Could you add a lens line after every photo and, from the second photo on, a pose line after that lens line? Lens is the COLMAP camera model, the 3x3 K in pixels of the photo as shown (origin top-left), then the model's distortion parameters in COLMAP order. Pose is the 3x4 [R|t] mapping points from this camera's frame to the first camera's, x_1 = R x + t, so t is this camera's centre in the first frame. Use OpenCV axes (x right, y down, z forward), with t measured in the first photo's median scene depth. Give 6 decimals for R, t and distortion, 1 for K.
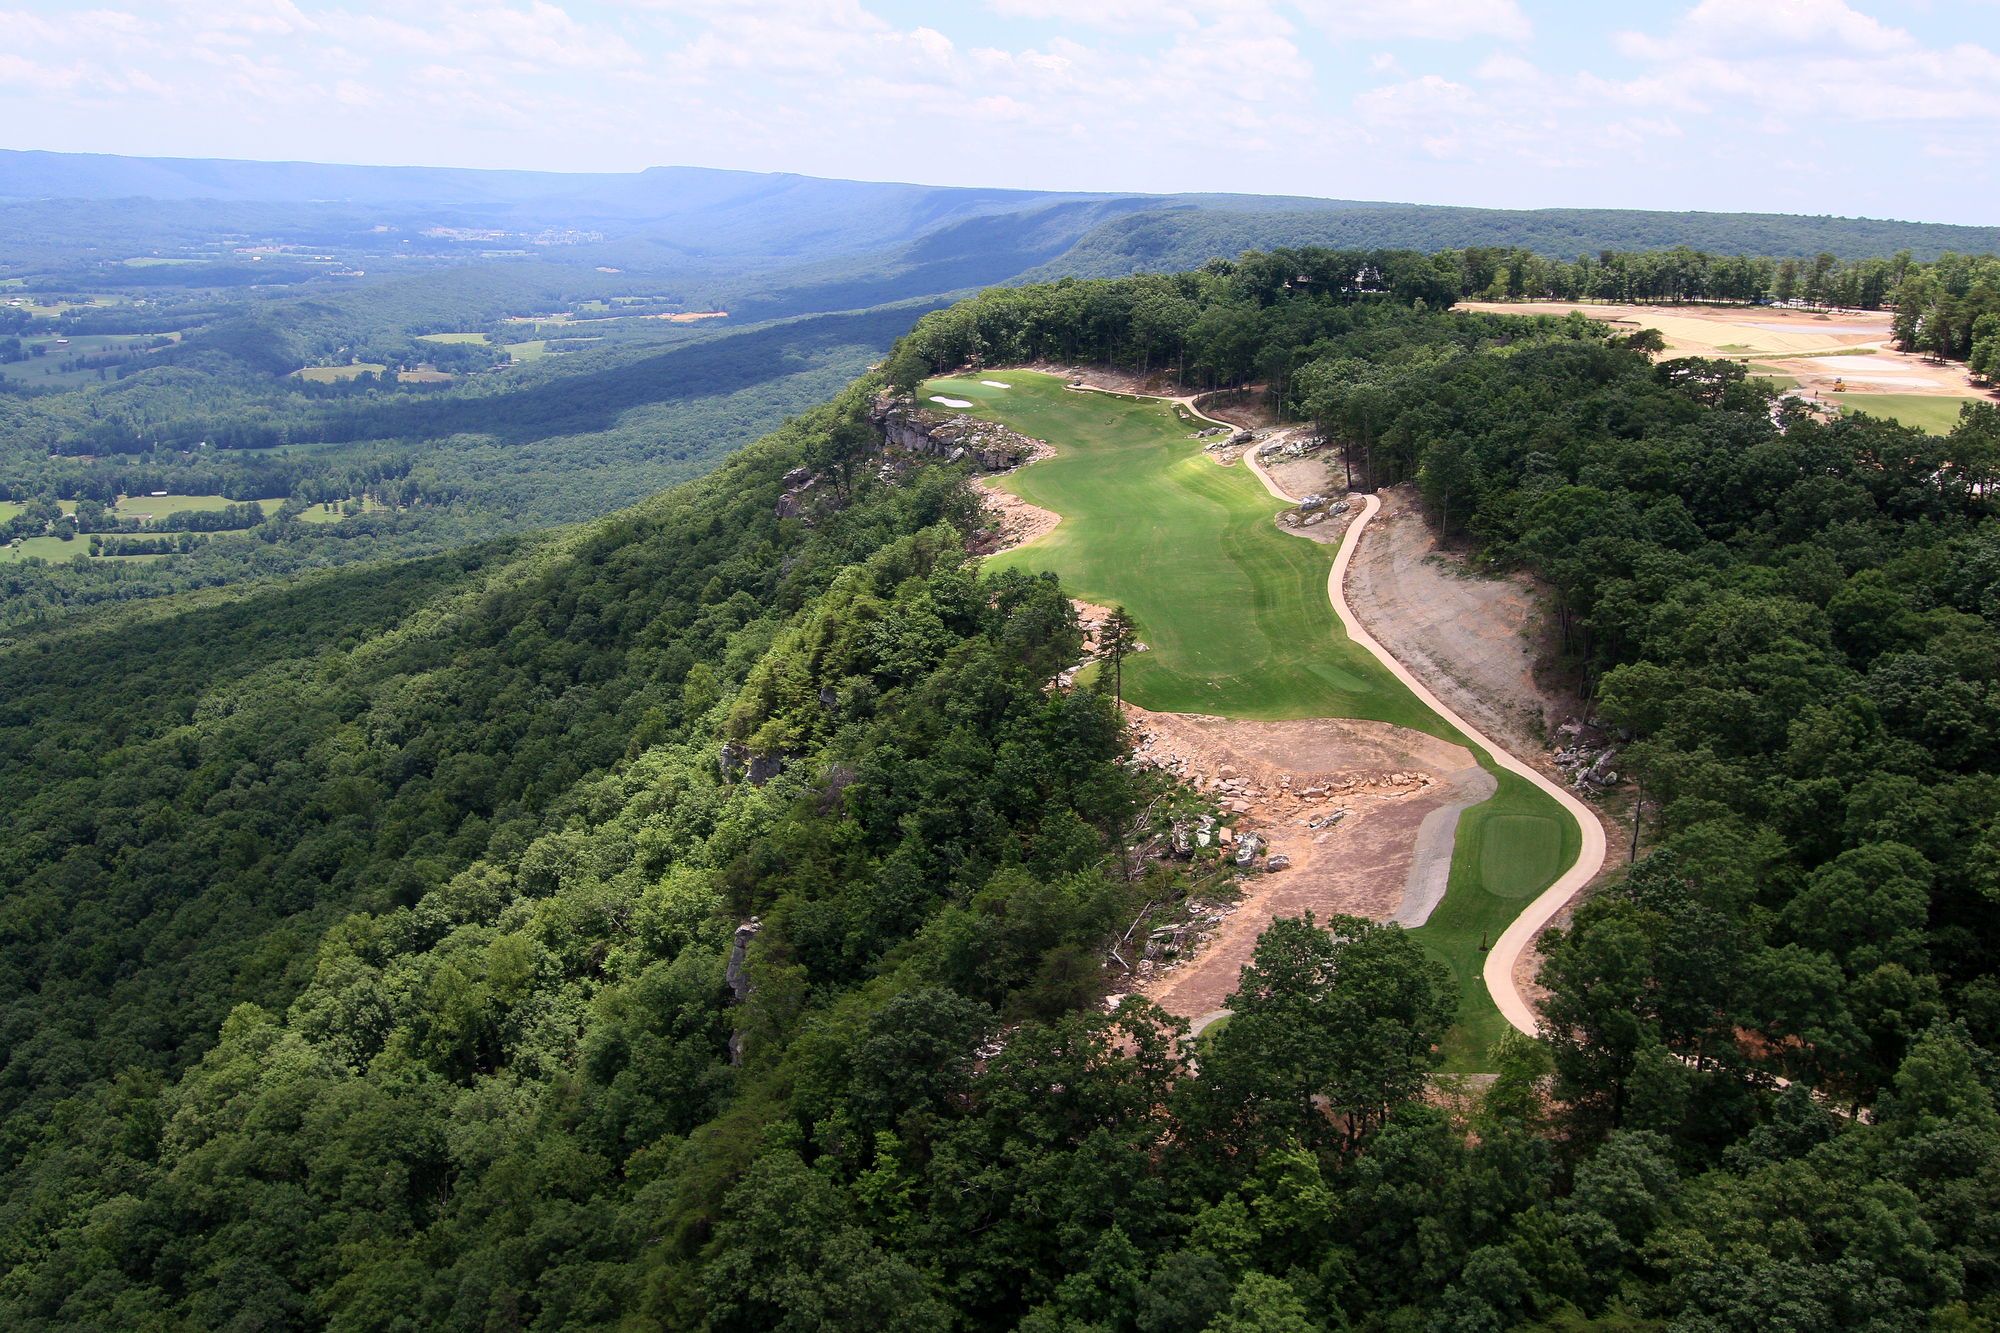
lens RADIAL K [[1587.1, 0, 1000.0], [0, 1587.1, 666.5], [0, 0, 1]] dist [-0.002771, -0.002065]
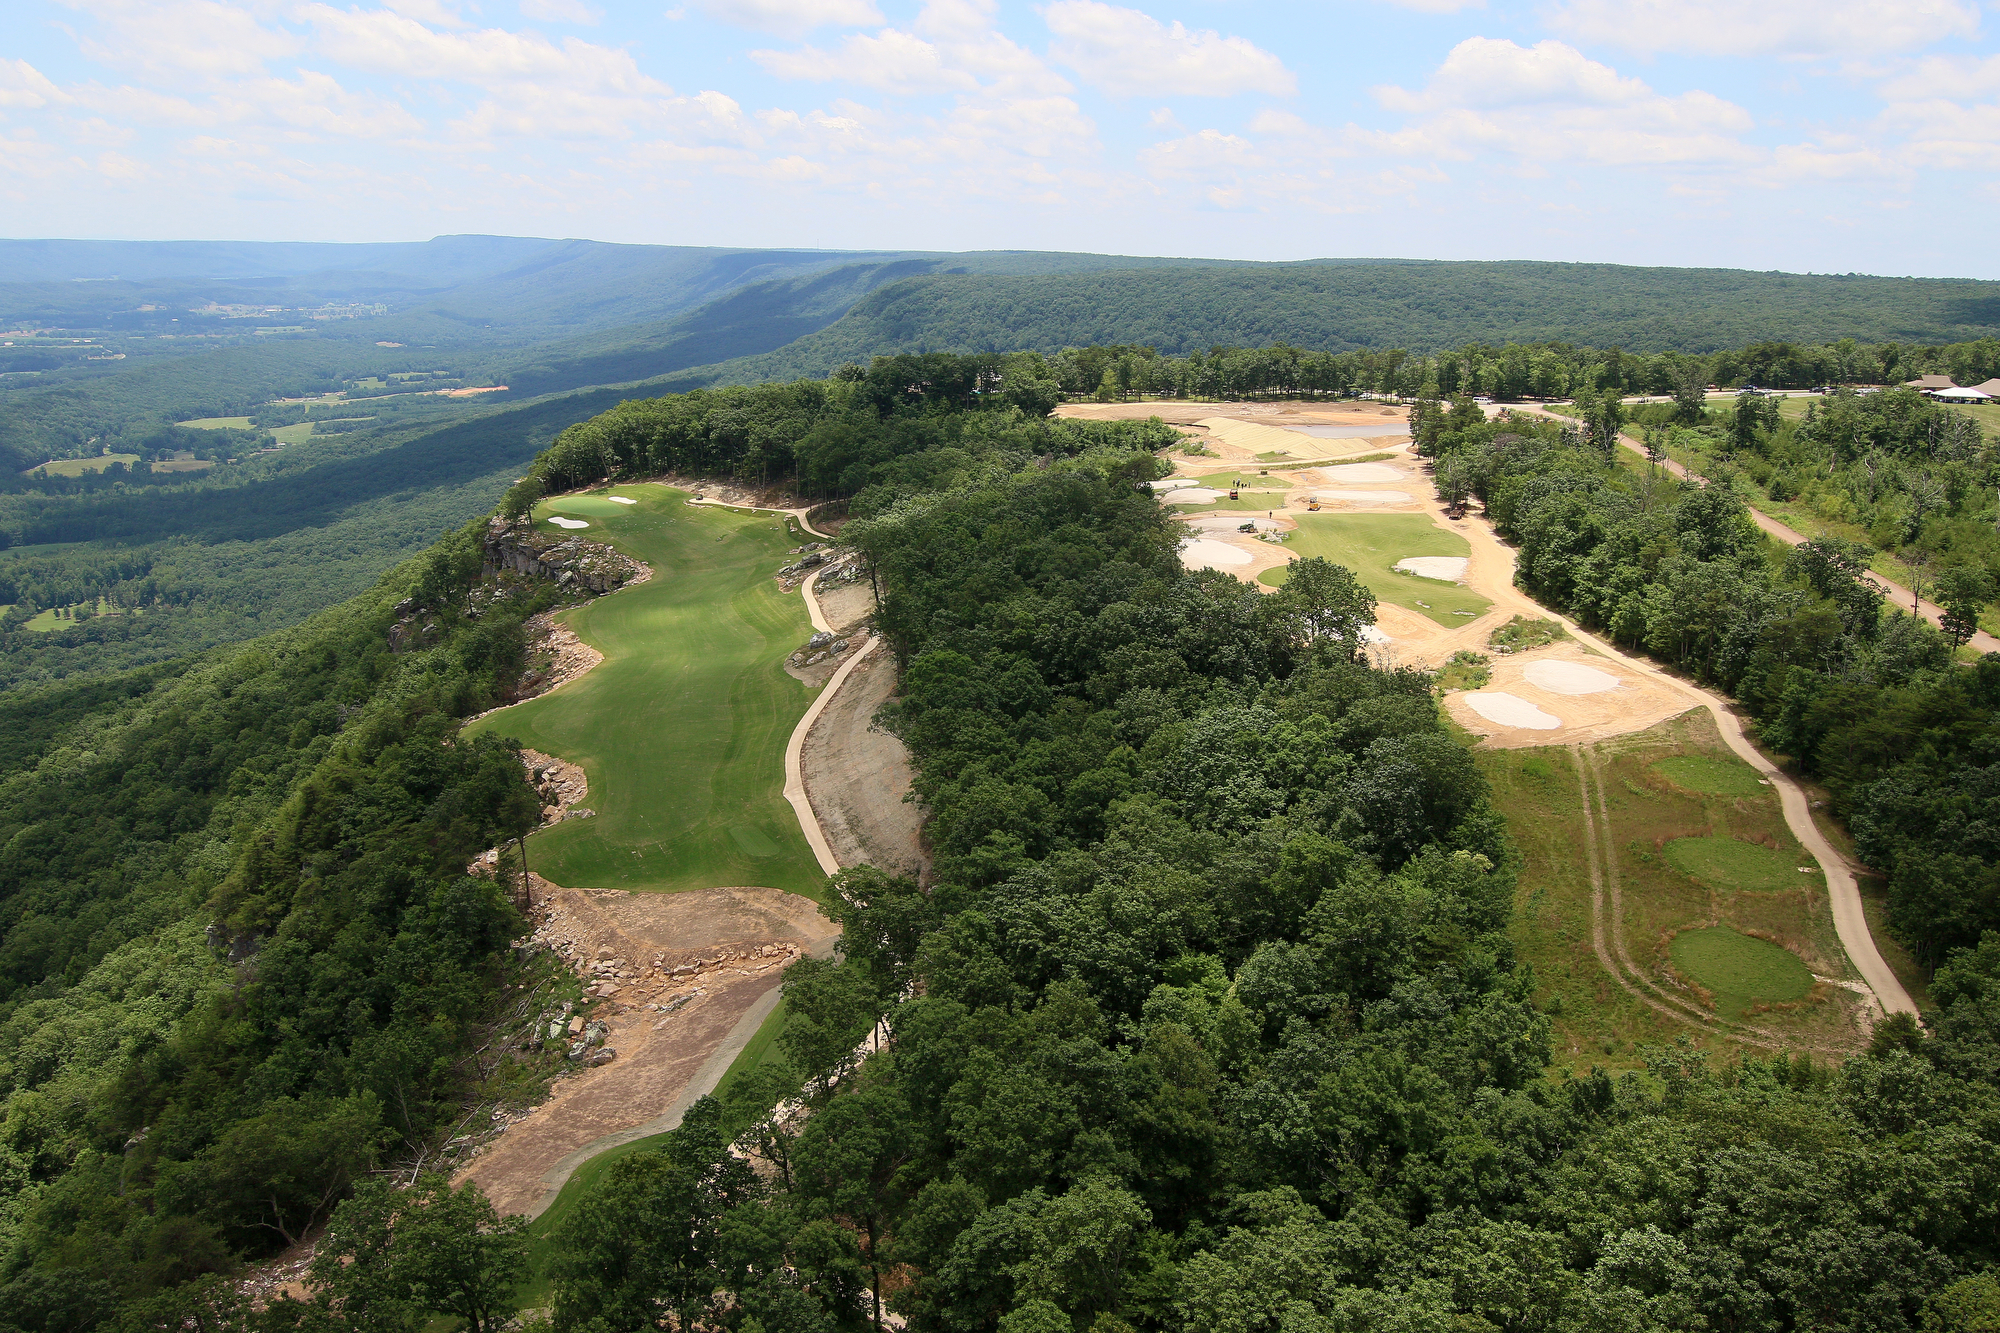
lens RADIAL K [[1579.4, 0, 989.1], [0, 1579.4, 689.5], [0, 0, 1]] dist [0.005013, -0.008028]
pose [[0.993479, -0.053494, 0.100683, 0.115722], [0.055248, 0.998364, -0.014711, -0.029225], [-0.099731, 0.020178, 0.994810, -0.015927]]
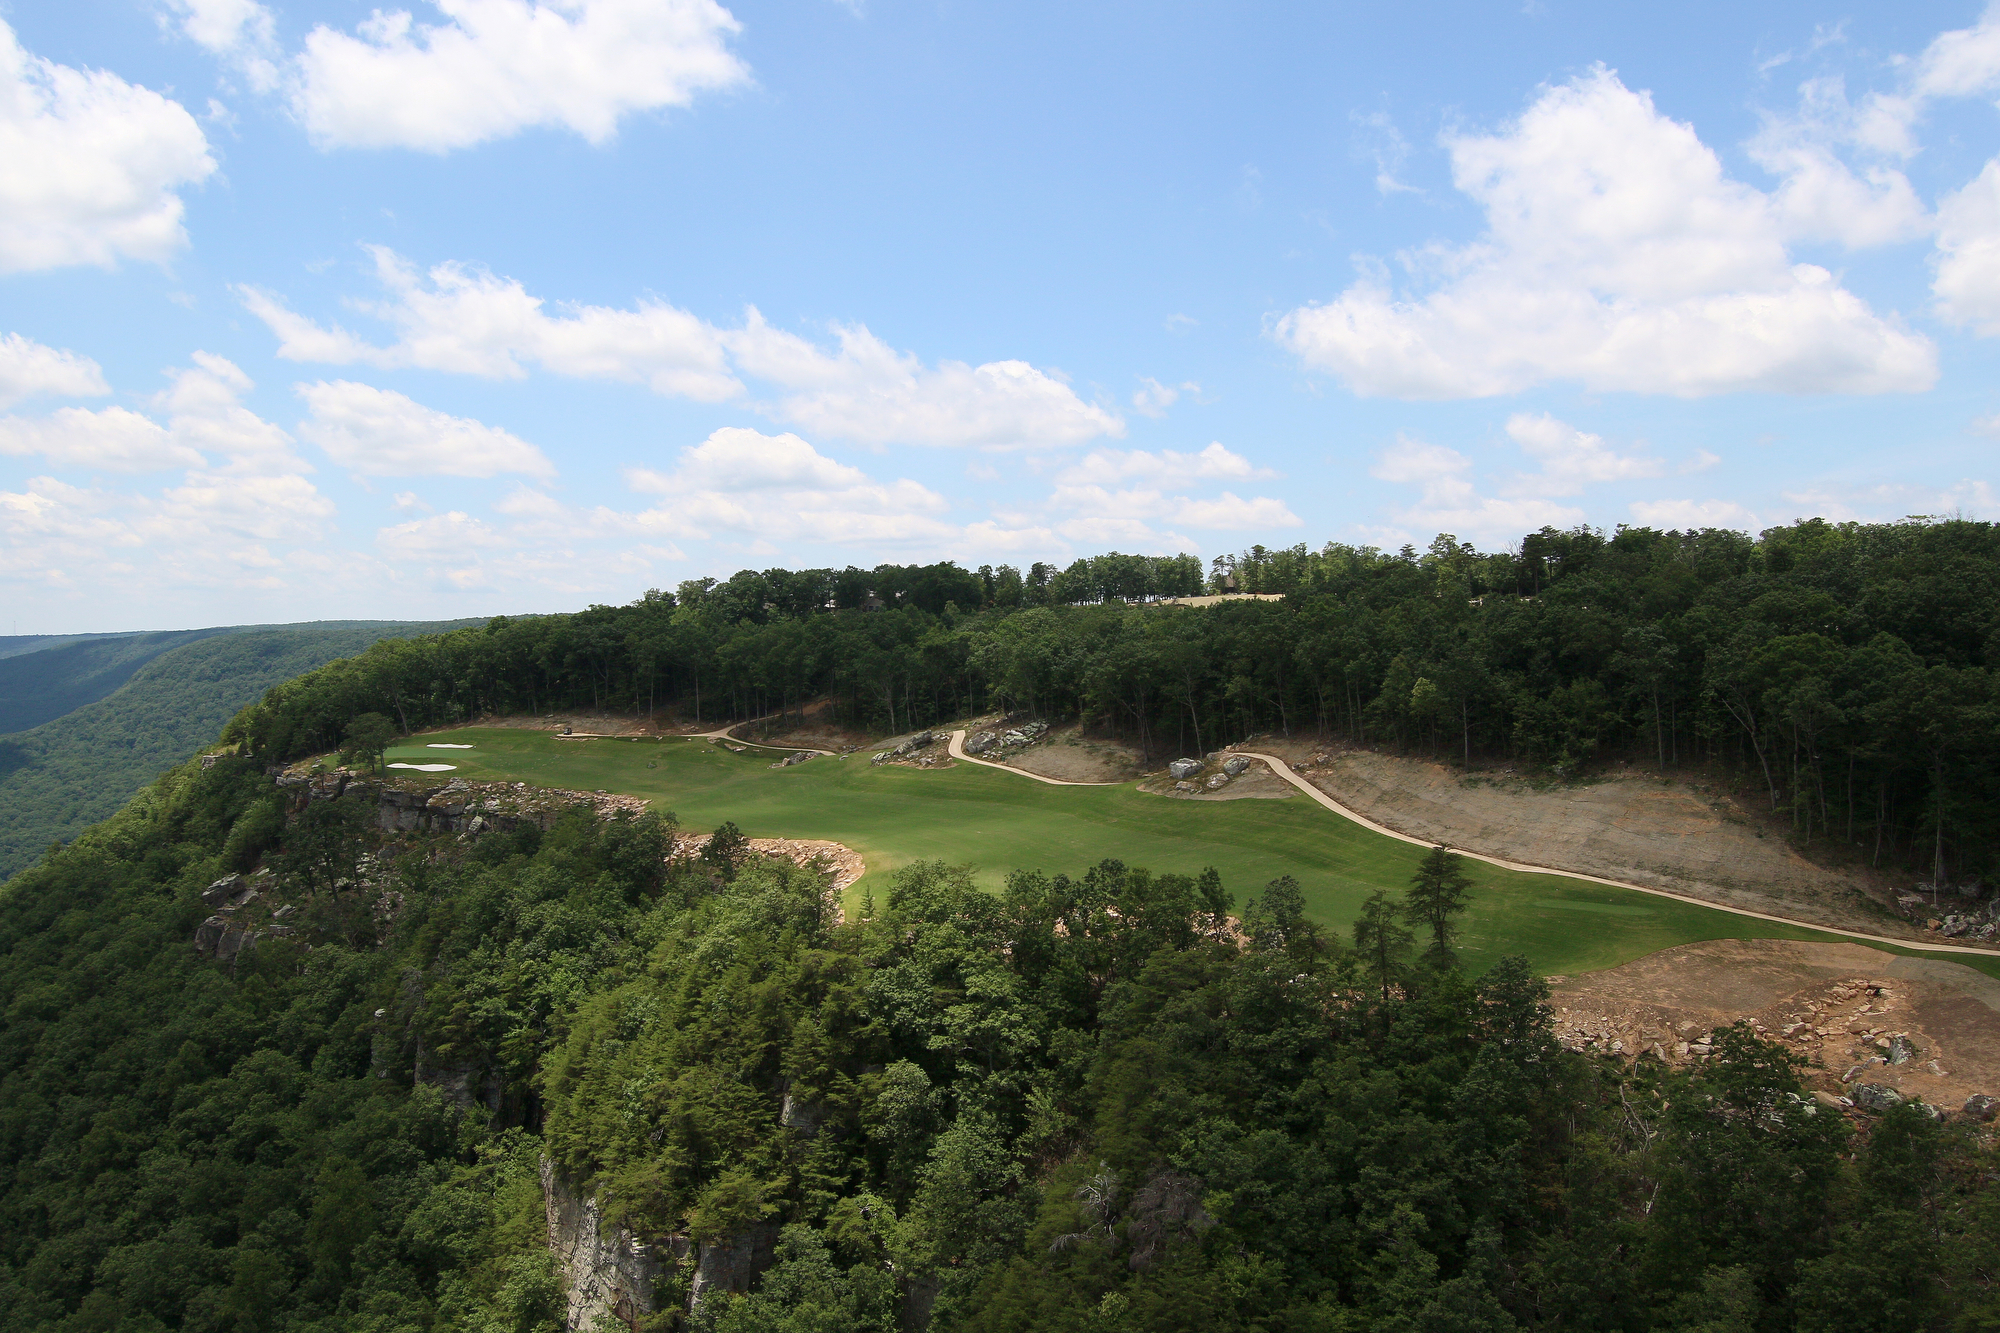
lens RADIAL K [[1566.4, 0, 1000.1], [0, 1566.4, 642.7], [0, 0, 1]] dist [-0.013517, 0.001480]
pose [[0.827040, -0.058099, 0.559132, -0.199292], [0.208335, 0.955494, -0.208874, -0.007758], [-0.522112, 0.289234, 0.802336, 0.211483]]
